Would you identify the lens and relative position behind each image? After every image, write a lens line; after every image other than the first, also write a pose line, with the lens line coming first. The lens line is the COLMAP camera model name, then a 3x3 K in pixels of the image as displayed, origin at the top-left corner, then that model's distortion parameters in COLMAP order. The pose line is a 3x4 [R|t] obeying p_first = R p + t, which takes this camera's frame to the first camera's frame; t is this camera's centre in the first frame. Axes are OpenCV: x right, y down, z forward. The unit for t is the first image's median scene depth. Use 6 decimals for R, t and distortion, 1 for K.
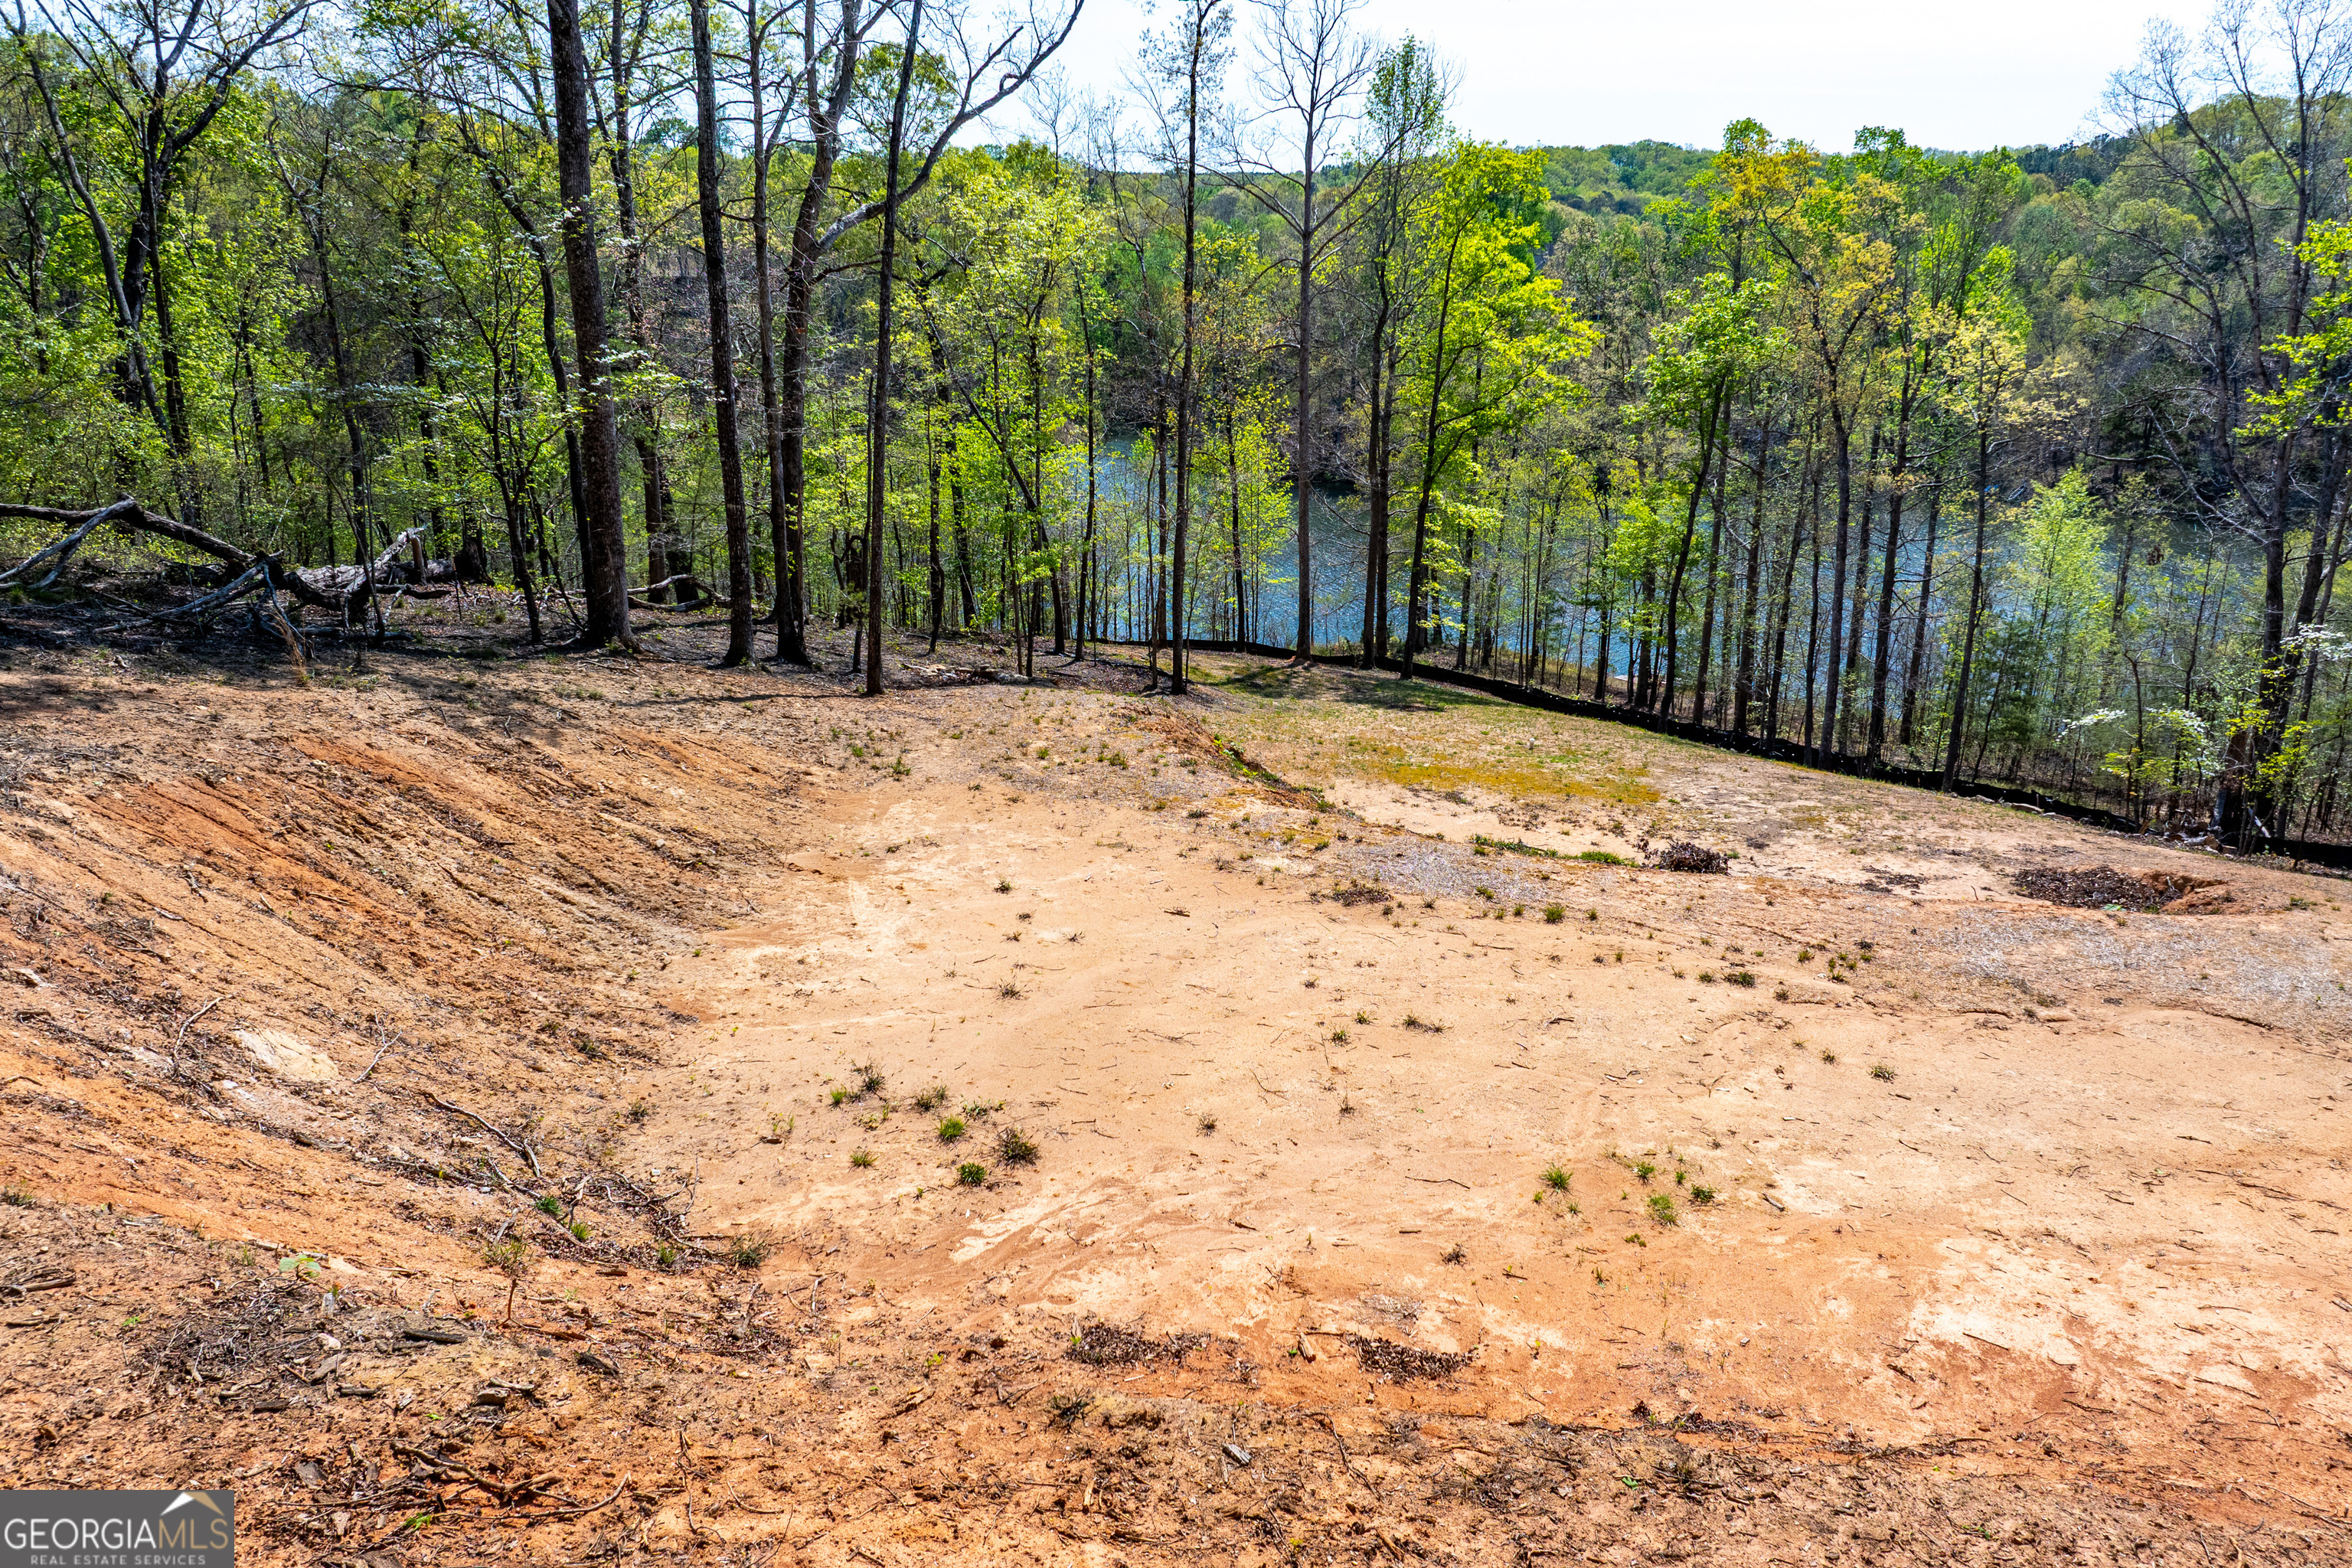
lens RADIAL K [[1759.9, 0, 1159.4], [0, 1759.9, 780.9], [0, 0, 1]] dist [-0.022668, -0.007311]
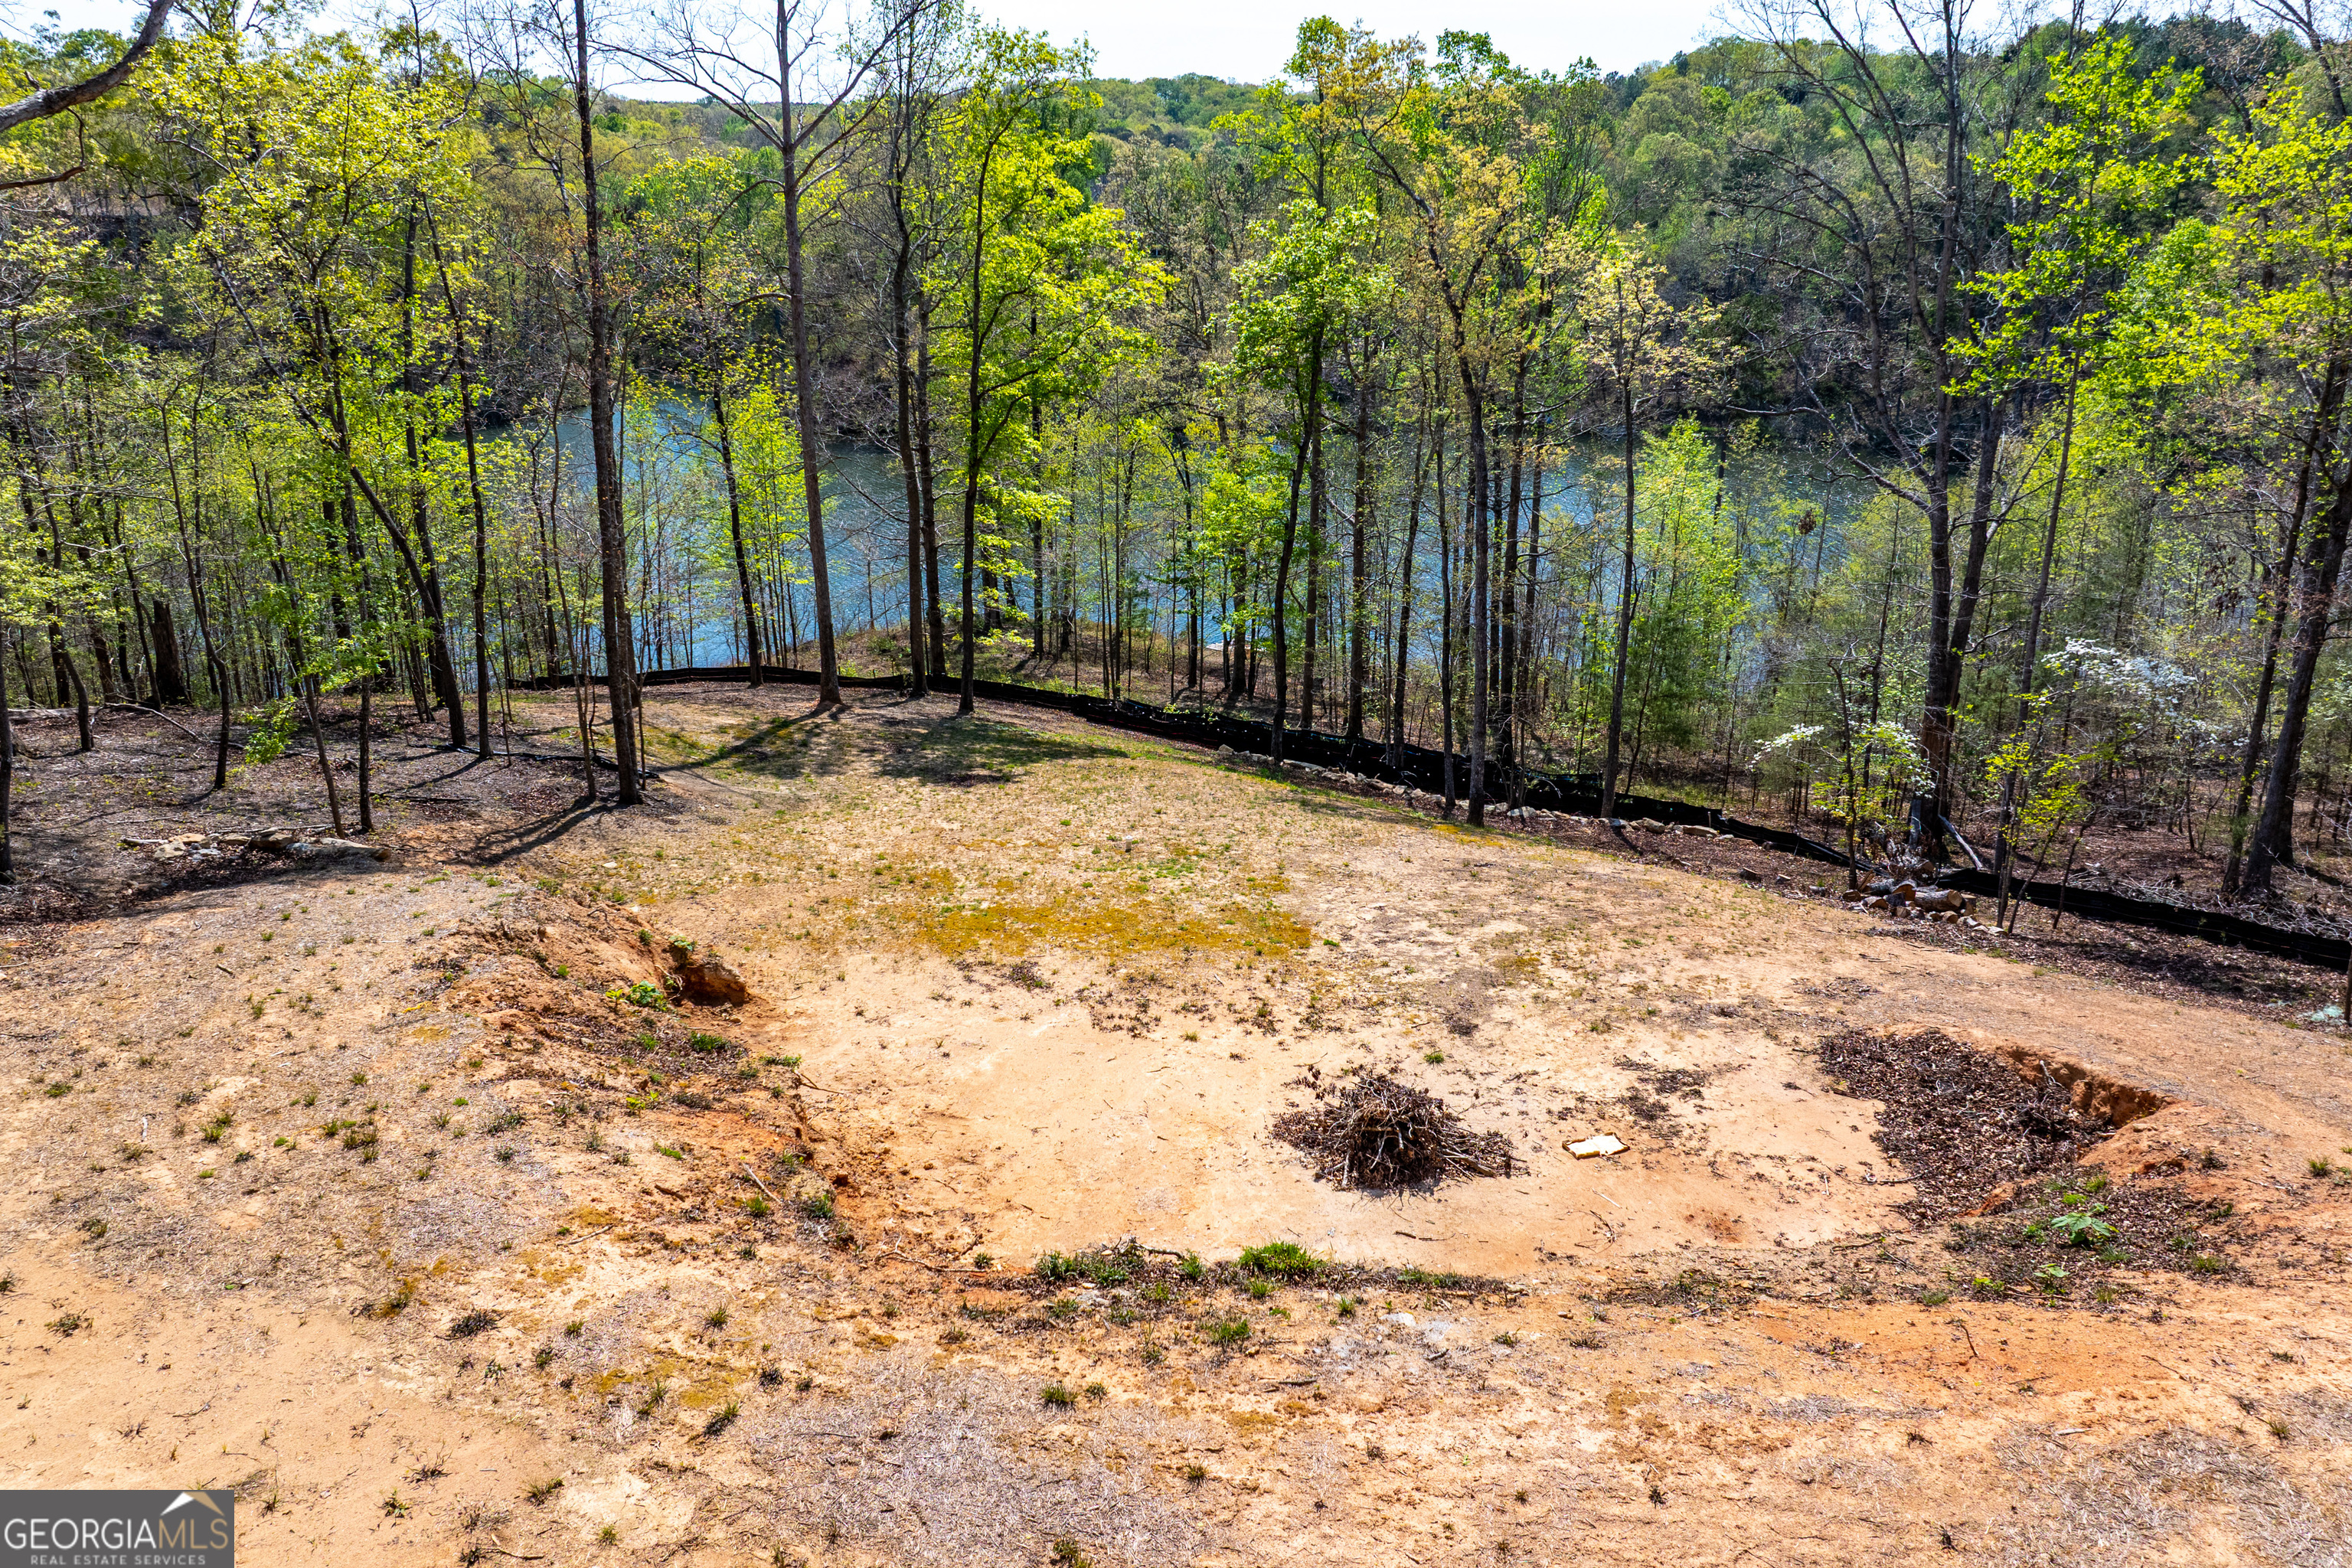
lens RADIAL K [[1759.9, 0, 1176.8], [0, 1759.9, 785.3], [0, 0, 1]] dist [-0.022668, -0.007311]
pose [[0.968999, -0.077479, 0.234602, 0.044067], [0.069010, 0.996640, 0.044108, -0.055366], [-0.237231, -0.026551, 0.971090, 0.204638]]
